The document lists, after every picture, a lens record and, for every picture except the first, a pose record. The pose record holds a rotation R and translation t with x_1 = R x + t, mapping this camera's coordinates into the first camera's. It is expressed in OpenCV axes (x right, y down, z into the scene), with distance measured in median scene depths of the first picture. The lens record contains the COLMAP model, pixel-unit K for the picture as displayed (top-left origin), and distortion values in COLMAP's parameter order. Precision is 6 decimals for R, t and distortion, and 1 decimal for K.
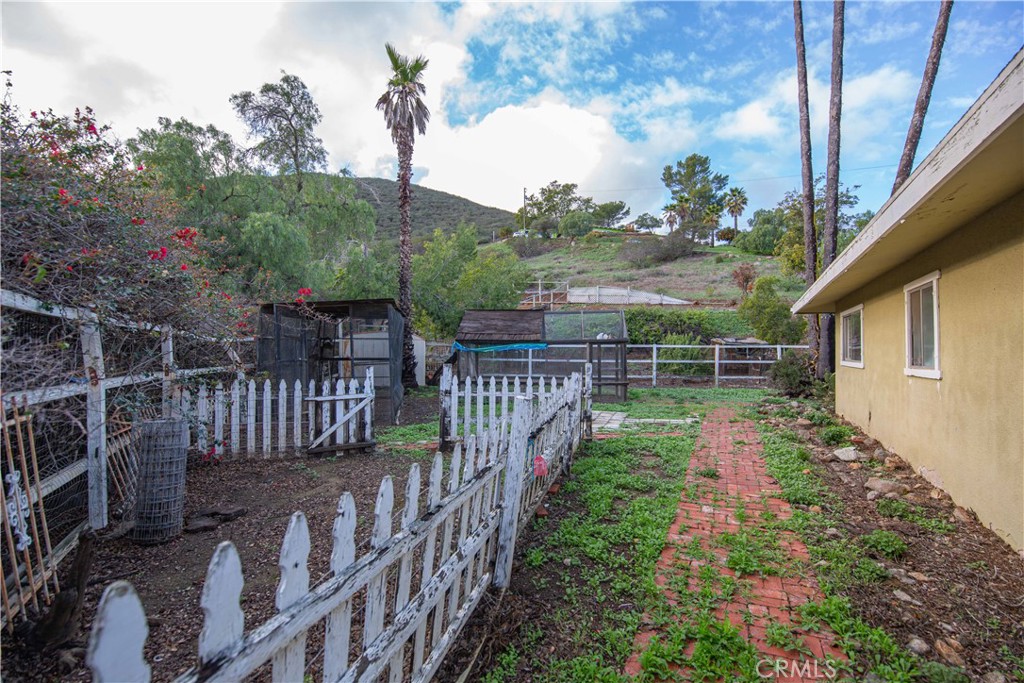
lens RADIAL K [[447.8, 0, 513.2], [0, 447.8, 342.9], [0, 0, 1]] dist [-0.005863, -0.007660]
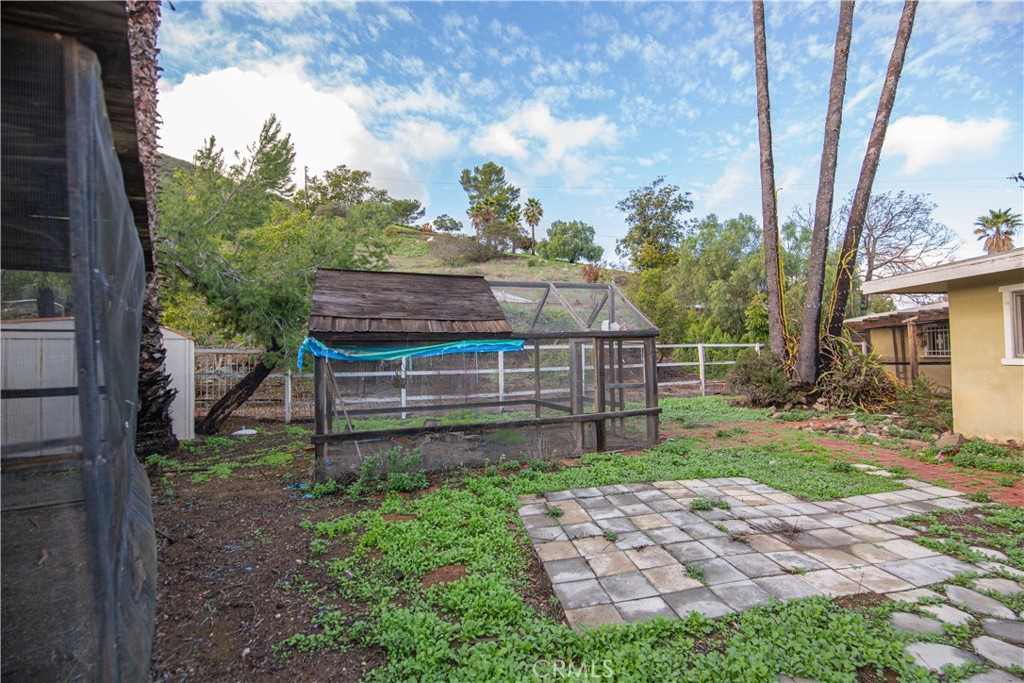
lens RADIAL K [[447.8, 0, 523.1], [0, 447.8, 342.4], [0, 0, 1]] dist [-0.005863, -0.007660]
pose [[0.878138, -0.008523, 0.478332, -0.240498], [0.016207, 0.999797, -0.011938, 0.015266], [-0.478133, 0.018235, 0.878098, 0.887603]]
